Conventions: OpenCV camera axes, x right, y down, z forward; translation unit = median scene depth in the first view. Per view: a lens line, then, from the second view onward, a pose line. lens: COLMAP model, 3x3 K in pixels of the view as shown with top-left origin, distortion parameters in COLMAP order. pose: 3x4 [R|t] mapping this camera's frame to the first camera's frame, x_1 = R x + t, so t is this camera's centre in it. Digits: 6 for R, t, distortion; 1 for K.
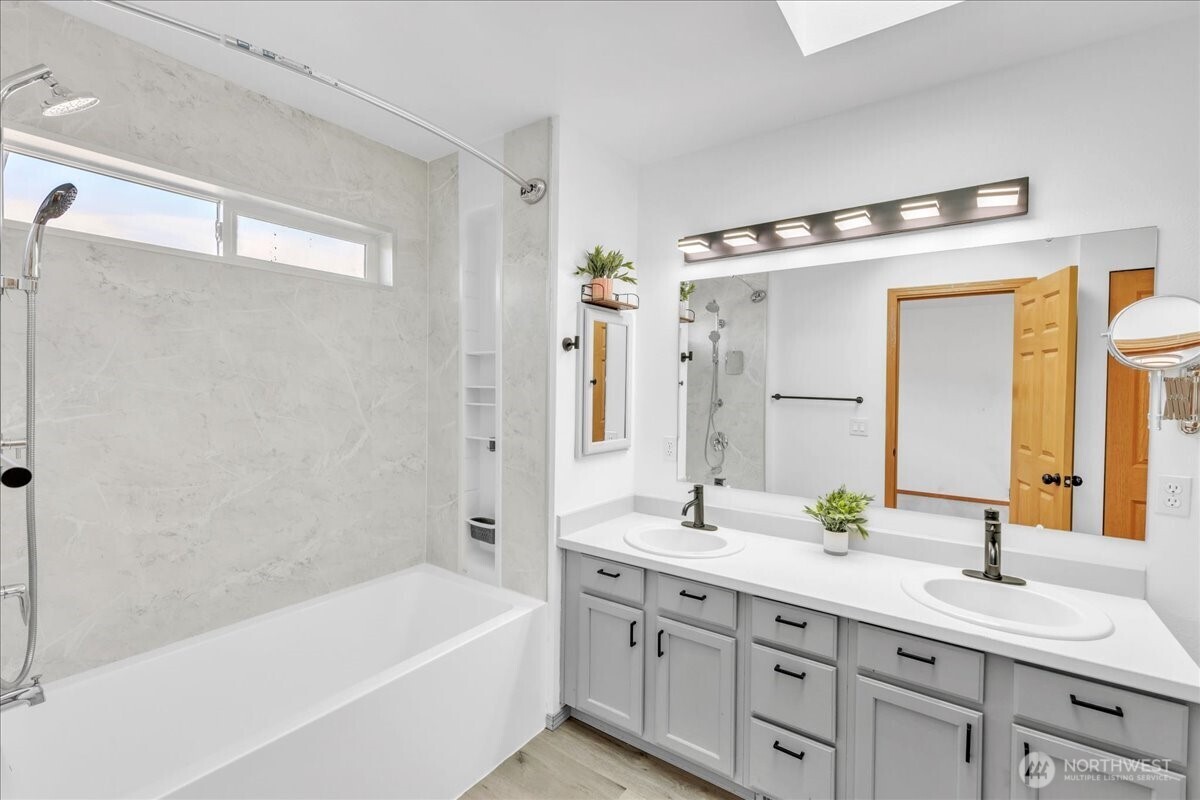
lens RADIAL K [[522.5, 0, 602.1], [0, 522.5, 396.0], [0, 0, 1]] dist [-0.022112, 0.000095]
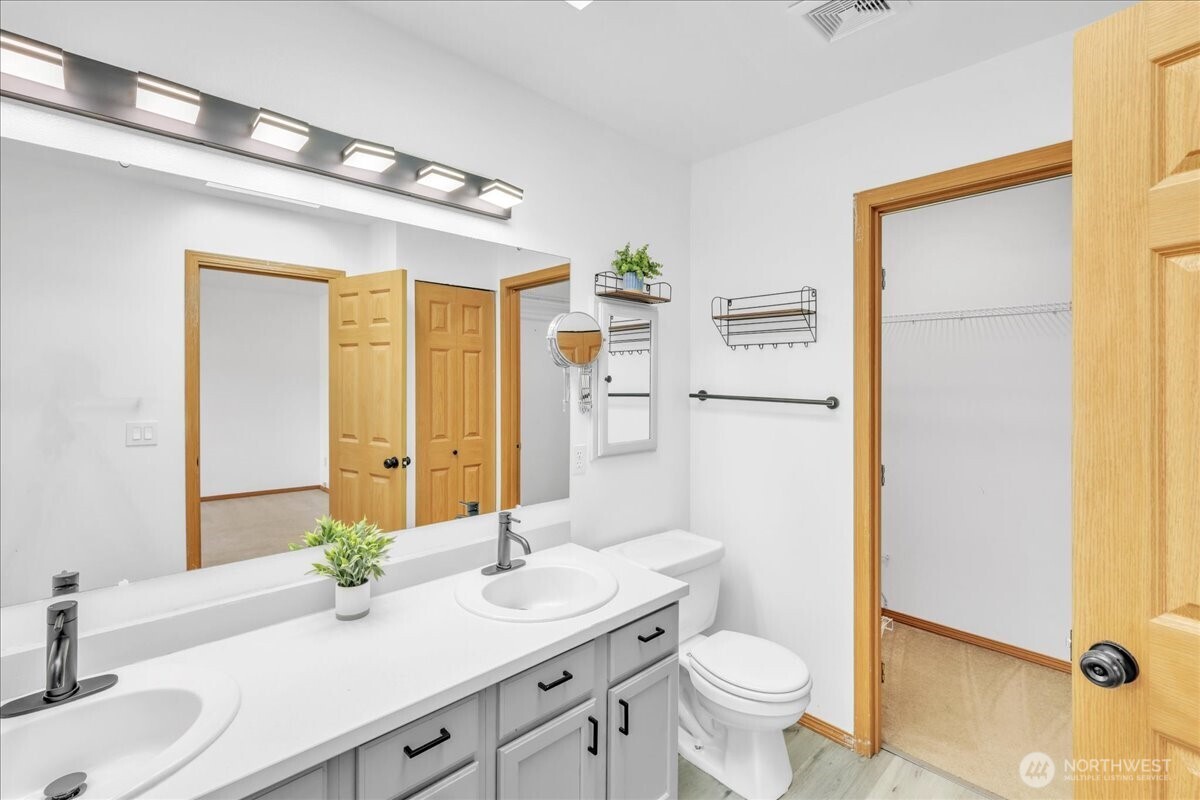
lens RADIAL K [[522.5, 0, 602.4], [0, 522.5, 389.5], [0, 0, 1]] dist [-0.022112, 0.000095]
pose [[0.174796, -0.023010, 0.984336, -0.119282], [0.015635, 0.999666, 0.020592, -0.008081], [-0.984481, 0.011791, 0.175097, 0.360489]]
